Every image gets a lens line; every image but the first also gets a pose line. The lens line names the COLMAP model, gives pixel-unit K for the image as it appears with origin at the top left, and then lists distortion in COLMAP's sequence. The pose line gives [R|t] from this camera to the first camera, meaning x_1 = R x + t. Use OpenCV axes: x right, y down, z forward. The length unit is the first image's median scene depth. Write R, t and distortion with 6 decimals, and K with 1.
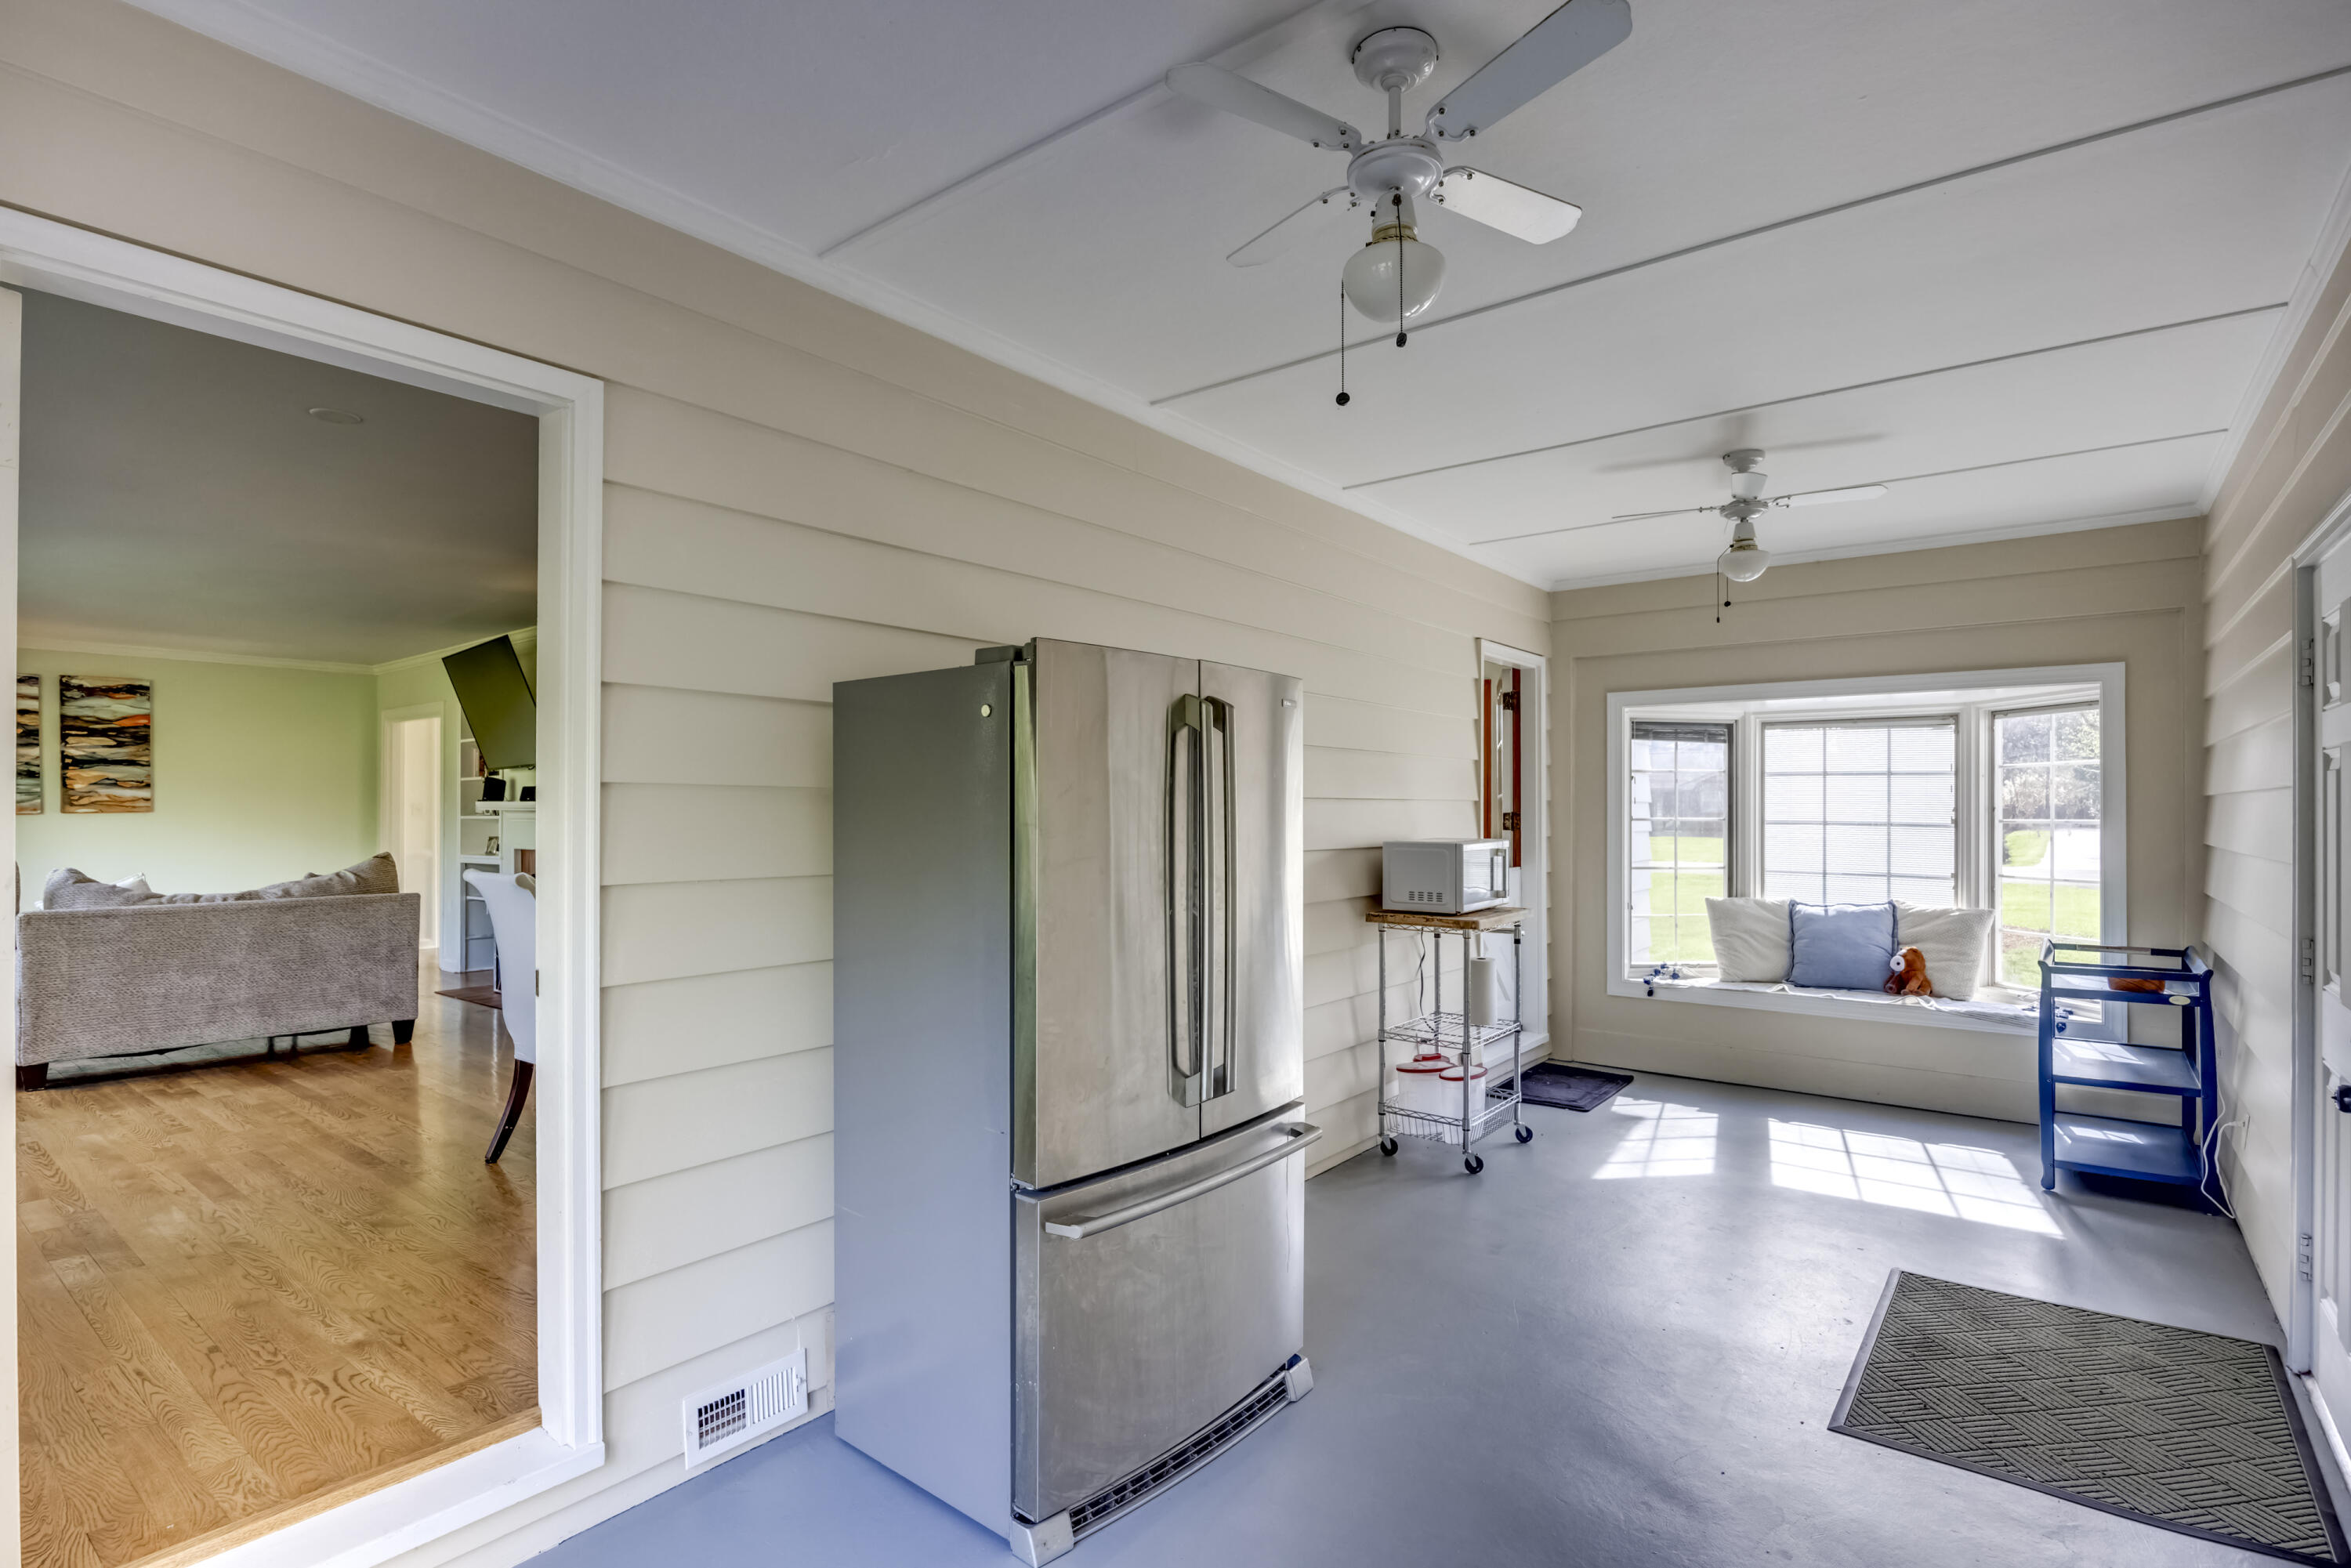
lens RADIAL K [[1140.0, 0, 1185.4], [0, 1140.0, 814.9], [0, 0, 1]] dist [-0.013506, 0.002469]
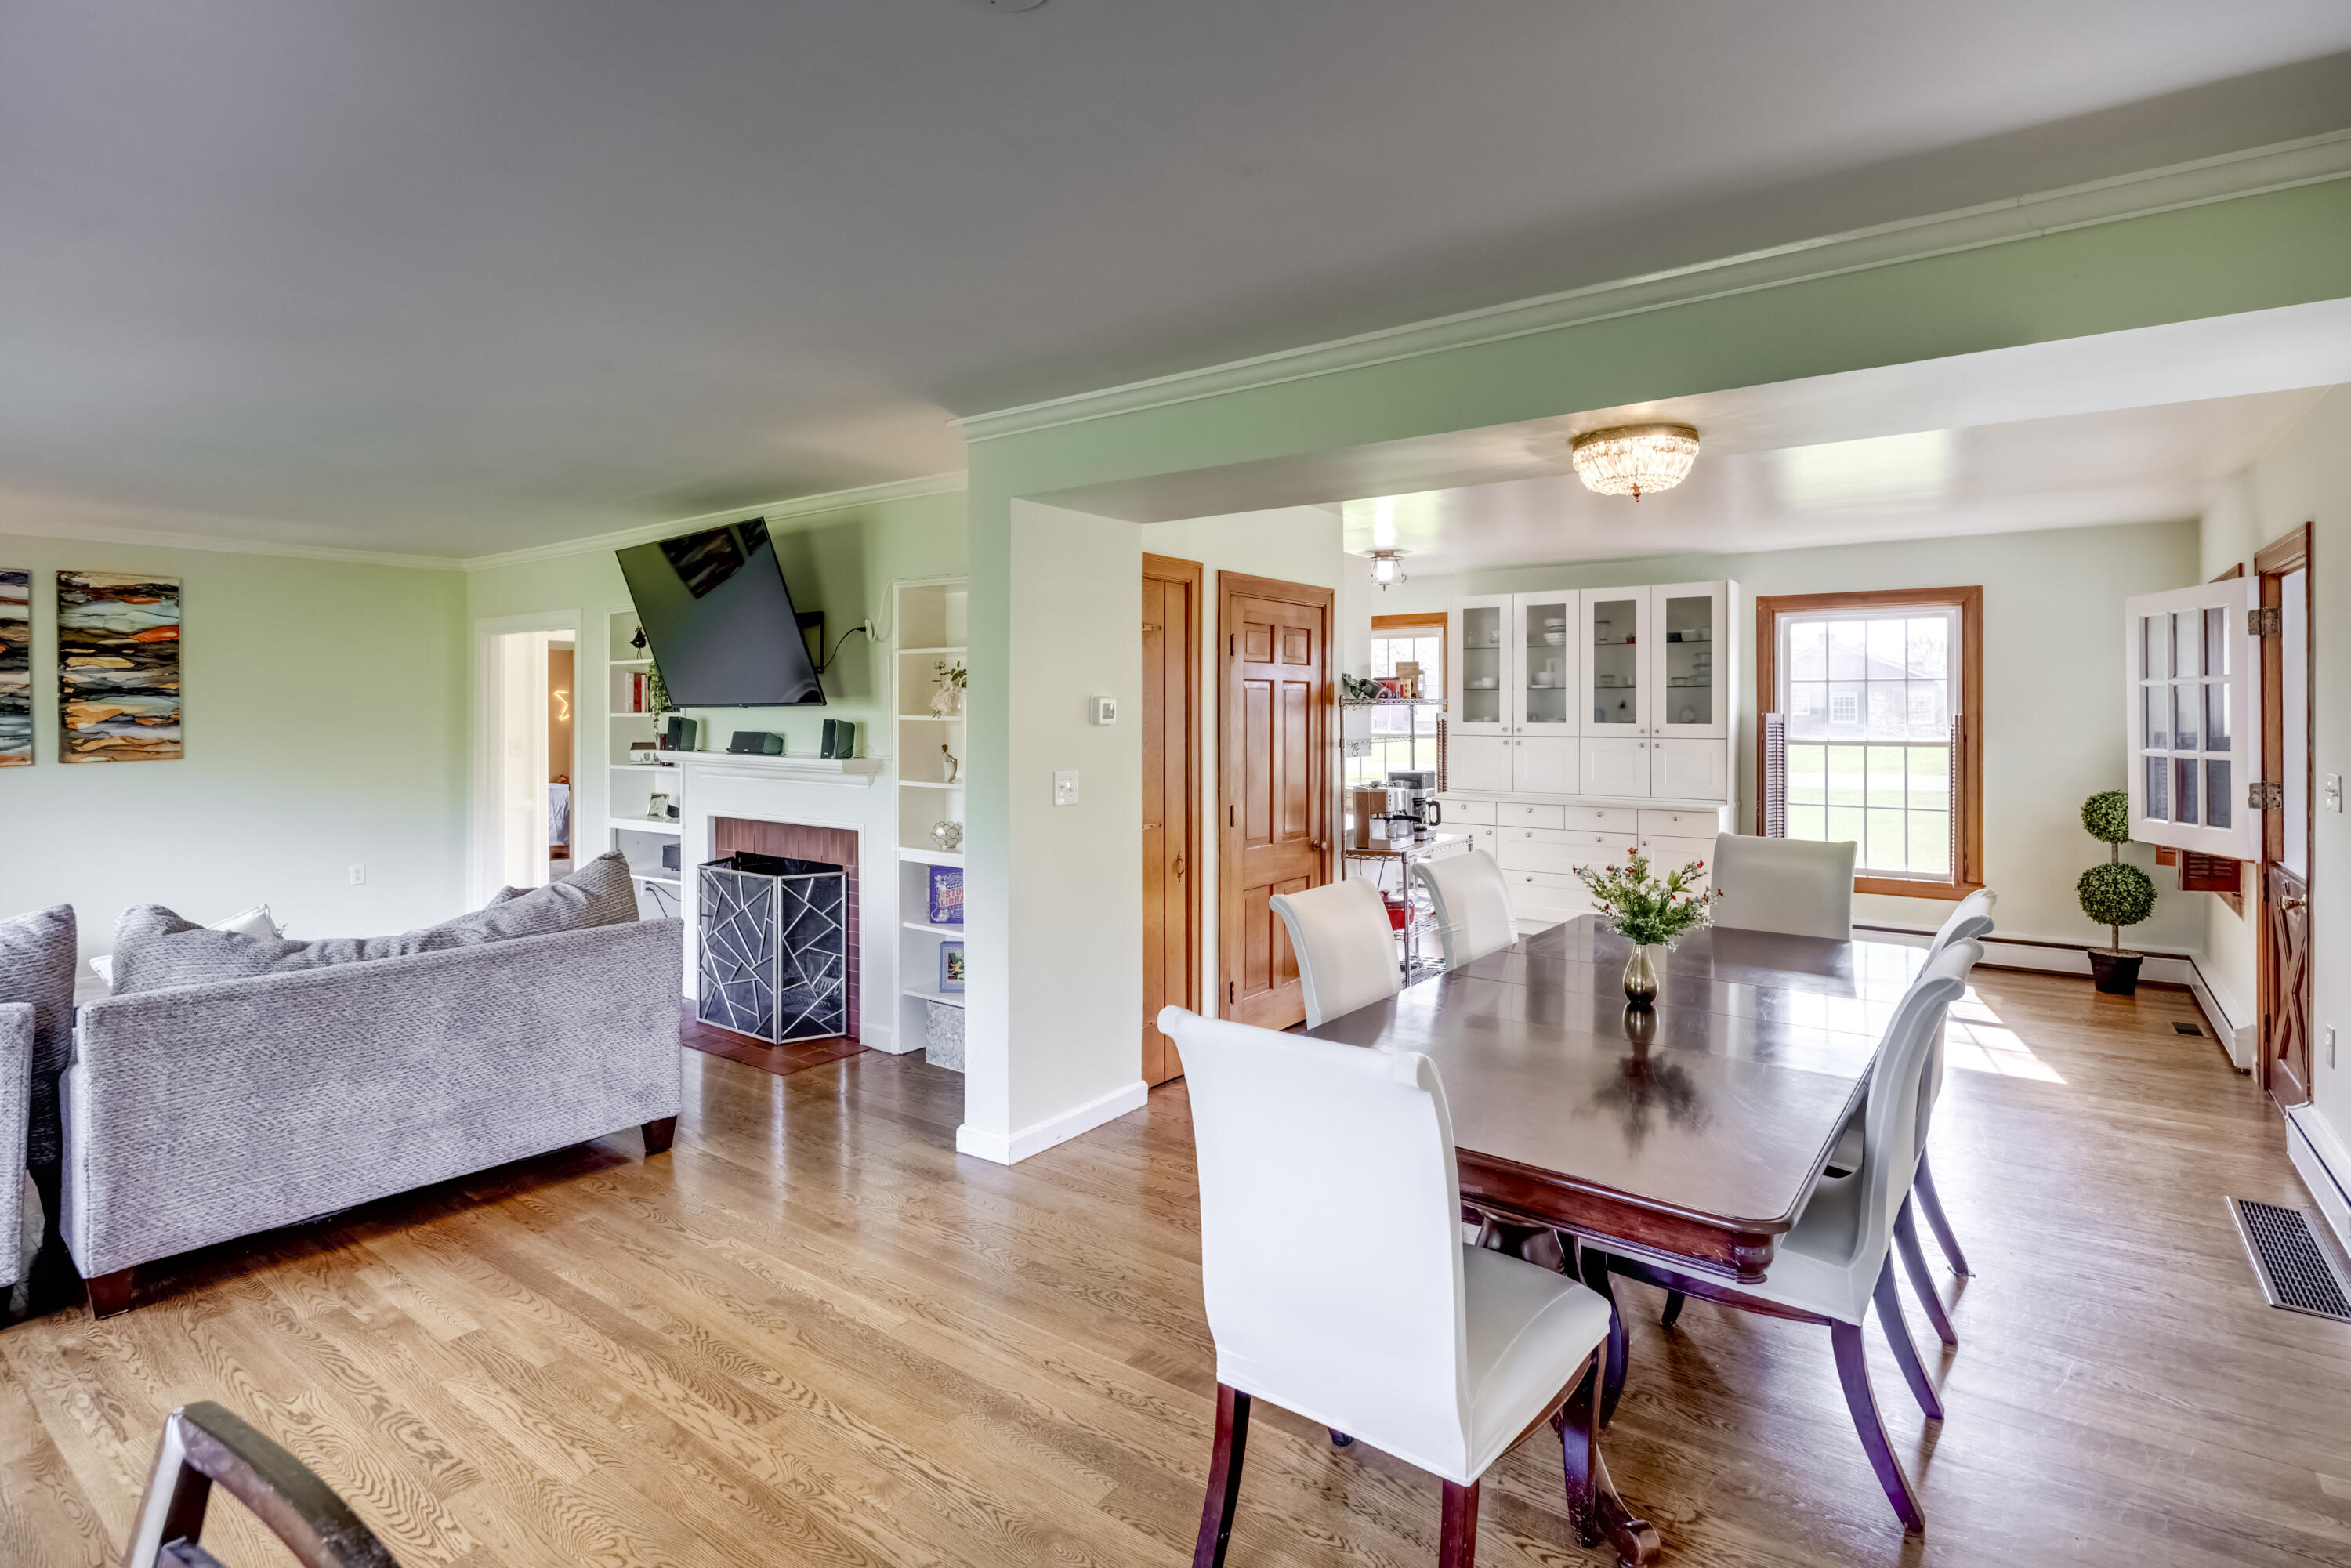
lens RADIAL K [[1140.0, 0, 1154.0], [0, 1140.0, 724.1], [0, 0, 1]] dist [-0.013506, 0.002469]
pose [[0.999633, 0.003248, 0.026888, -0.322213], [-0.003493, 0.999952, 0.009100, -0.035648], [-0.026857, -0.009190, 0.999597, 0.265844]]
